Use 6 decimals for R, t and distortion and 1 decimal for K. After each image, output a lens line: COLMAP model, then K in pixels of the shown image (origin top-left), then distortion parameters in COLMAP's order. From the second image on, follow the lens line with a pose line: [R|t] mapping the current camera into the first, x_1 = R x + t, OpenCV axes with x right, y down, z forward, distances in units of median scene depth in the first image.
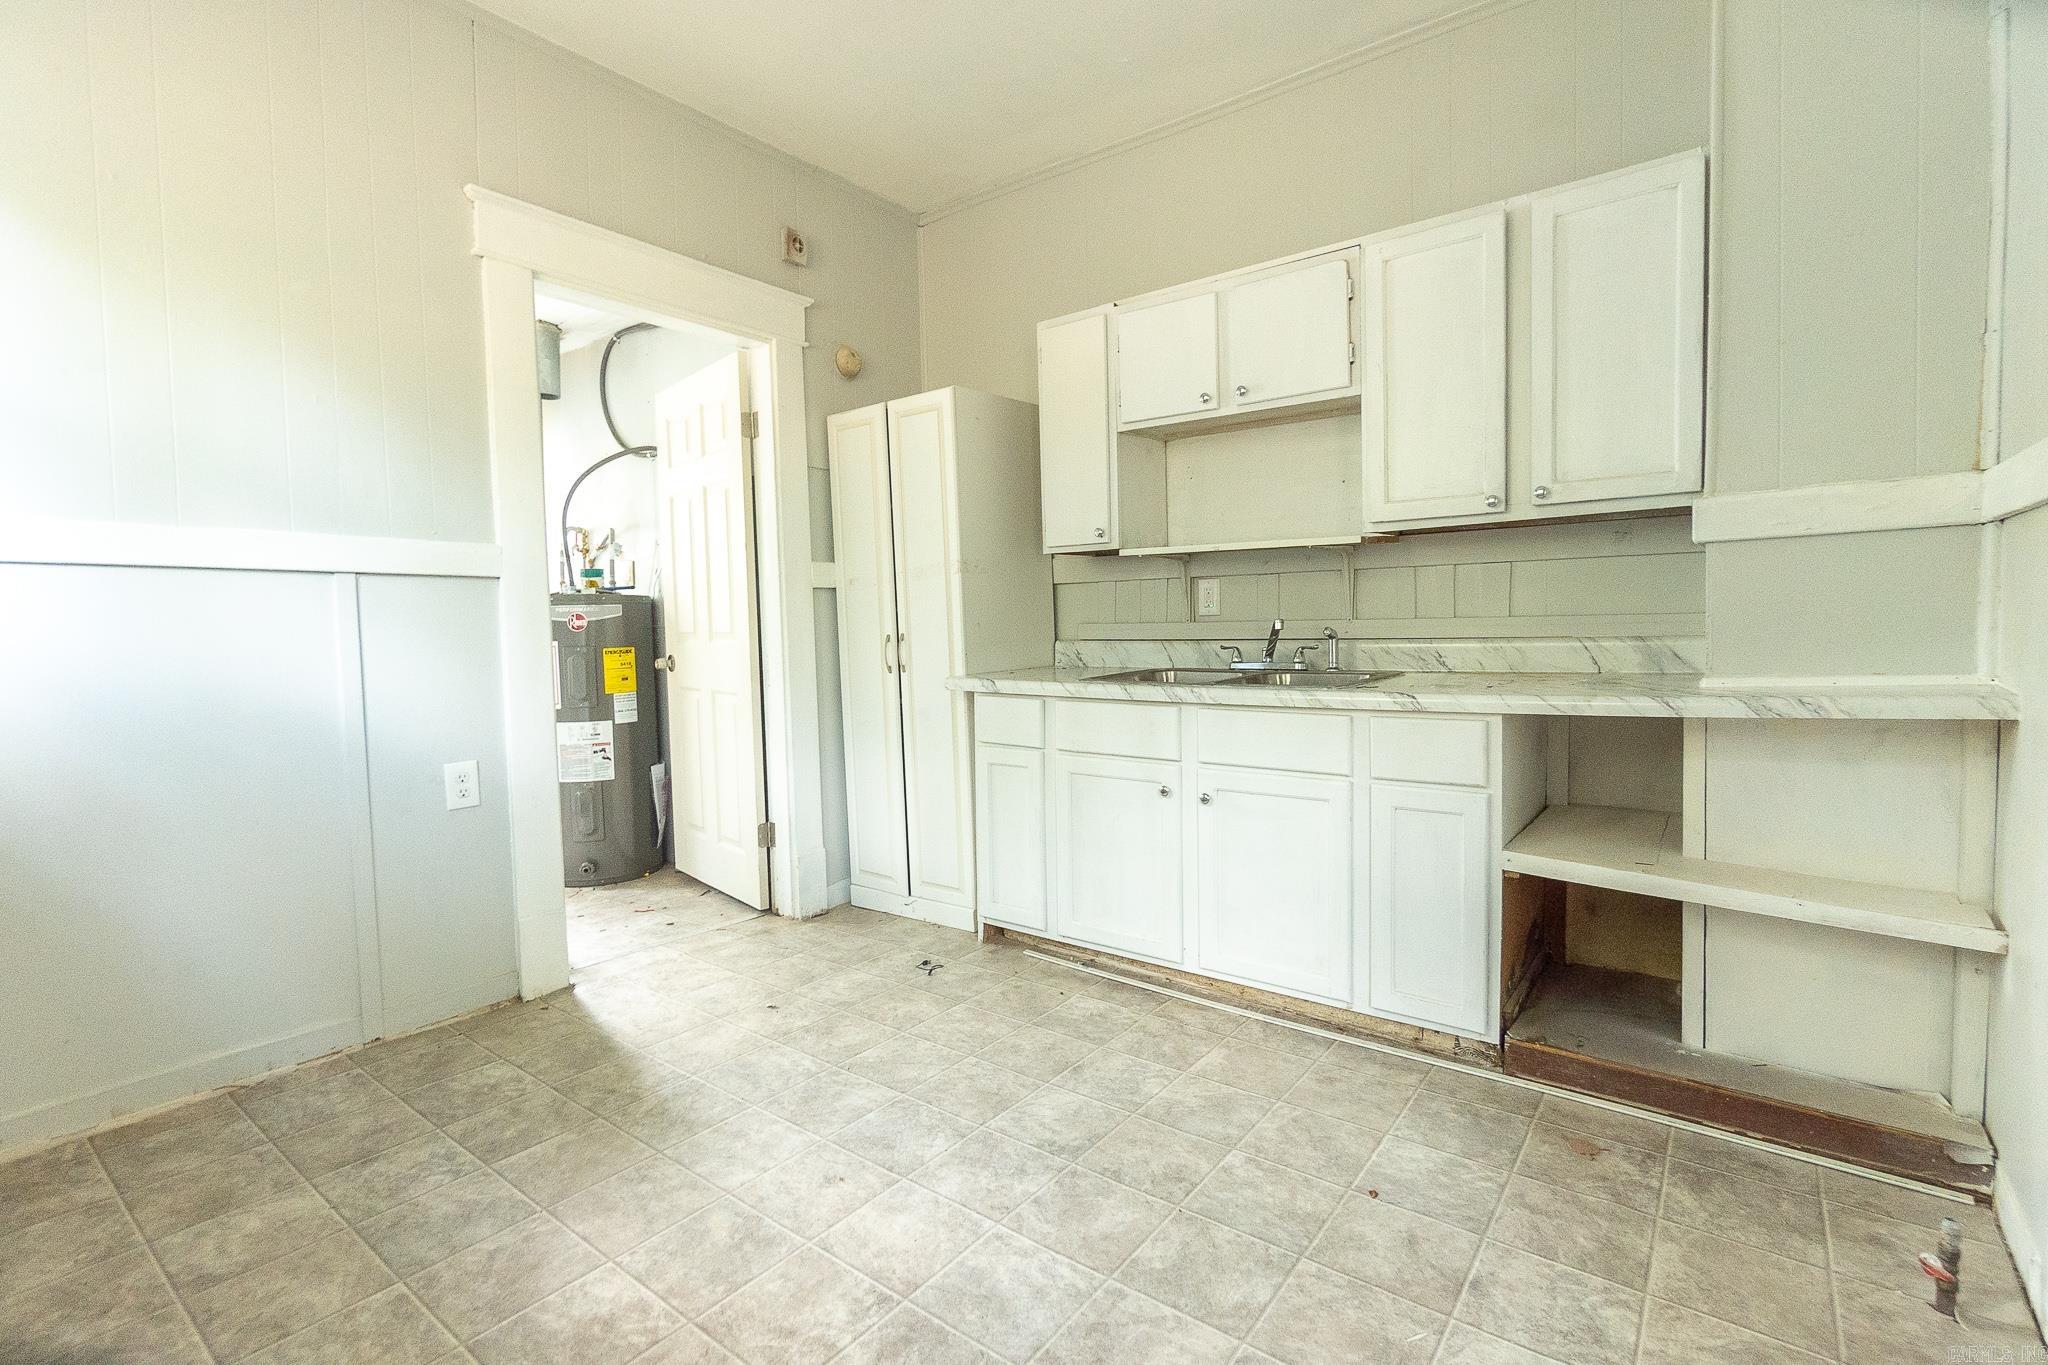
lens RADIAL K [[948.9, 0, 1029.4], [0, 948.9, 675.4], [0, 0, 1]] dist [-0.005850, 0.000288]
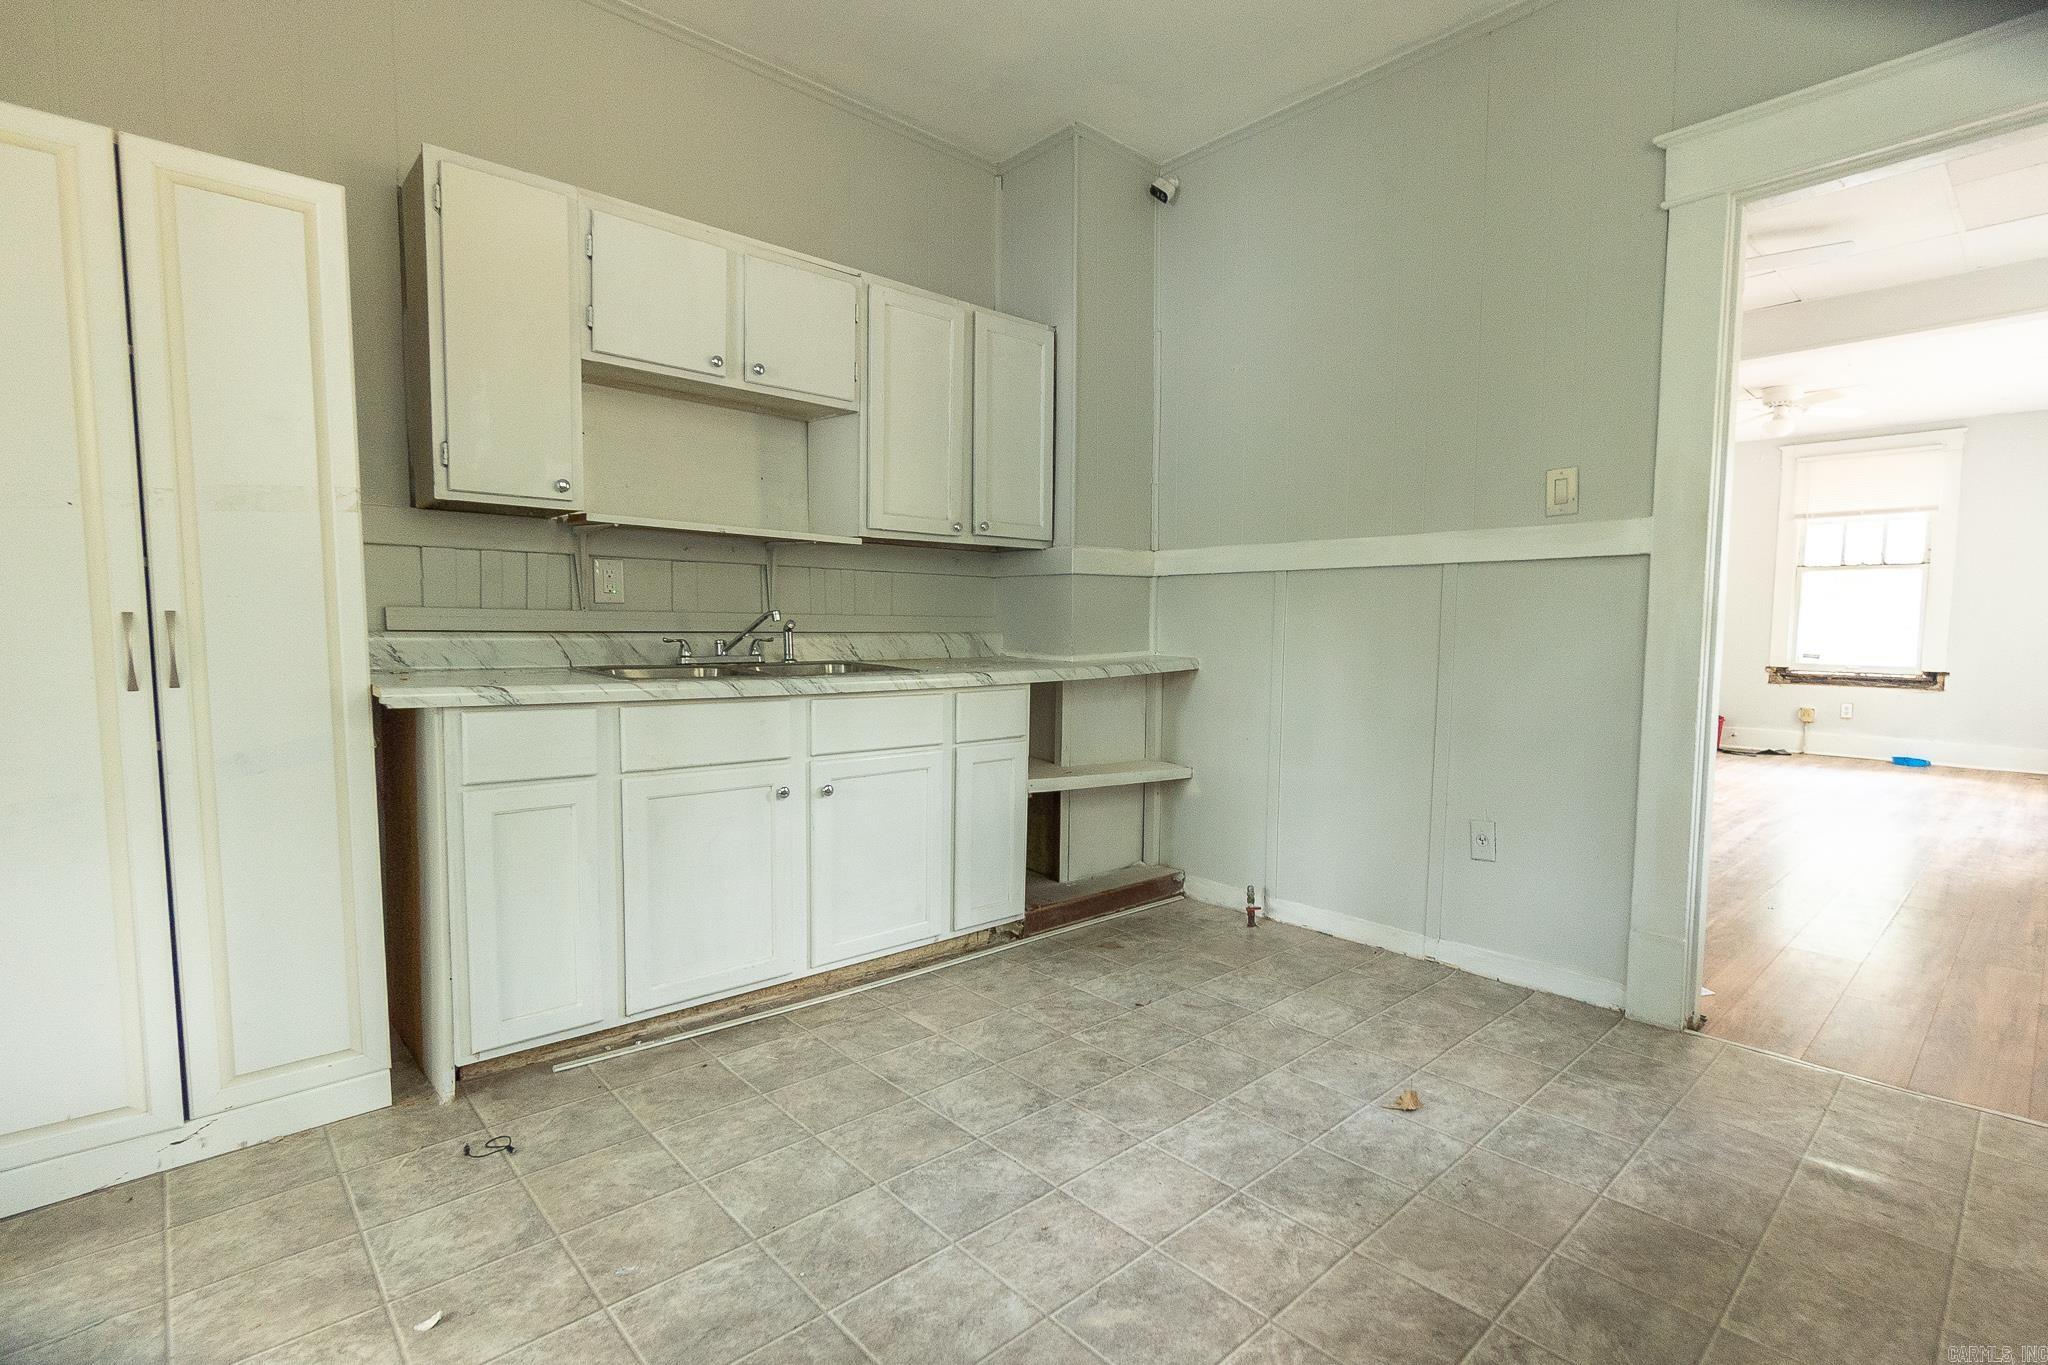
lens RADIAL K [[948.9, 0, 1092.5], [0, 948.9, 702.9], [0, 0, 1]] dist [-0.005850, 0.000288]
pose [[0.140270, -0.057170, 0.988461, -0.814020], [0.043066, 0.997739, 0.051595, 0.000262], [-0.989176, 0.035332, 0.142415, 0.639461]]
